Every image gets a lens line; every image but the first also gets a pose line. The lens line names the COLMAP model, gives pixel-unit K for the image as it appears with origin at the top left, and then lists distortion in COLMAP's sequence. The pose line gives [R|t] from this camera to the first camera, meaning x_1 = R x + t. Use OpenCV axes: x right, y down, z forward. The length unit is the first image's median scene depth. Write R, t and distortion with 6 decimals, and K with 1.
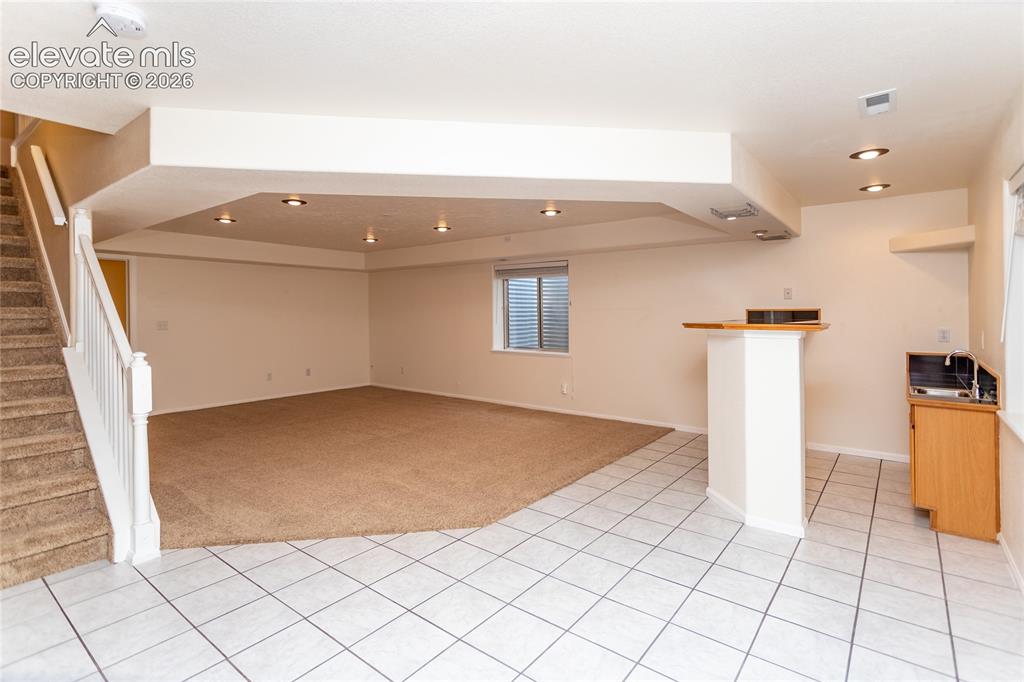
lens RADIAL K [[473.7, 0, 512.4], [0, 473.7, 331.1], [0, 0, 1]] dist [-0.002742, -0.000227]
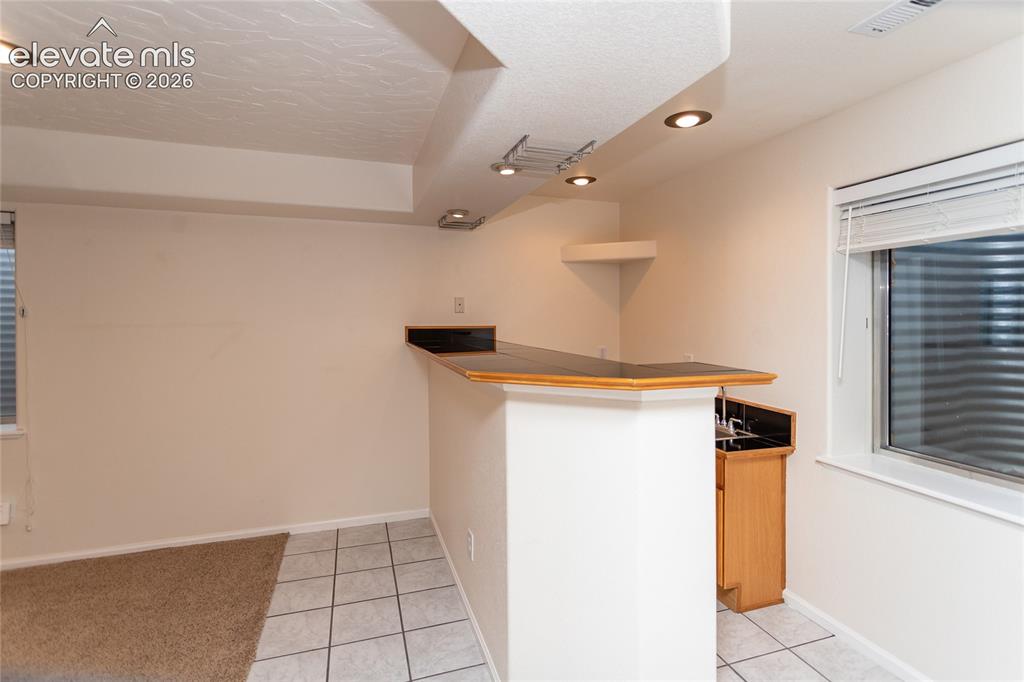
lens RADIAL K [[473.1, 0, 511.4], [0, 473.1, 321.2], [0, 0, 1]] dist [0.000368, 0.000148]
pose [[0.552934, -0.005871, 0.833204, 0.011672], [0.028071, 0.999539, -0.011586, -0.049301], [-0.832752, 0.029795, 0.552844, 0.598461]]
